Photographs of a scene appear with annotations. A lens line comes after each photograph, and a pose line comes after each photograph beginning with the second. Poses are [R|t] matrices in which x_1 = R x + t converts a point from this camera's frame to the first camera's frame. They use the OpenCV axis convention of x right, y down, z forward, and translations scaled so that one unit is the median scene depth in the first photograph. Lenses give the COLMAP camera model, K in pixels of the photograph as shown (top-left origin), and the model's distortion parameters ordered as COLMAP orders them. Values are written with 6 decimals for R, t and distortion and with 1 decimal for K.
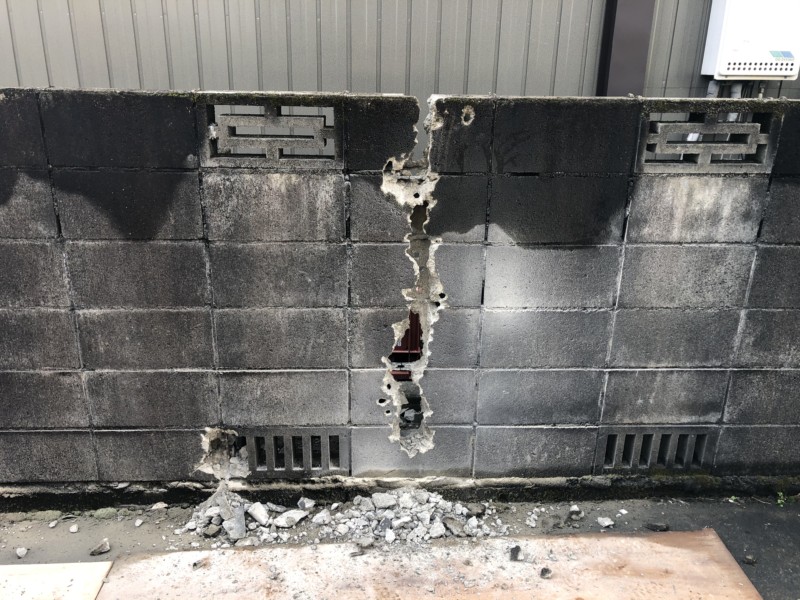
lens RADIAL K [[649.0, 0, 400.0], [0, 649.0, 300.0], [0, 0, 1]] dist [0.028738, 0.002242]
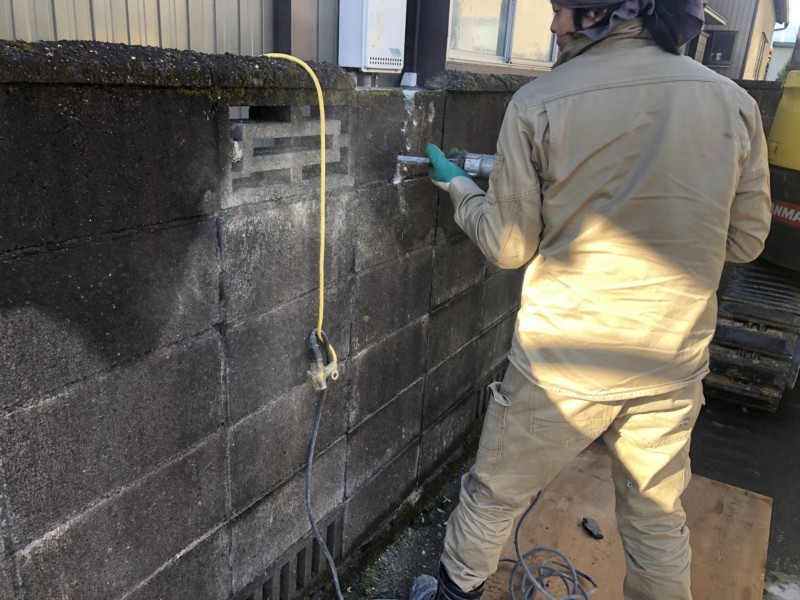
lens RADIAL K [[649.0, 0, 400.0], [0, 649.0, 300.0], [0, 0, 1]] dist [0.028738, 0.002242]
pose [[0.551827, -0.261616, 0.791861, -0.667965], [0.239272, 0.959268, 0.150181, -0.162313], [-0.798896, 0.106596, 0.591947, 0.481016]]
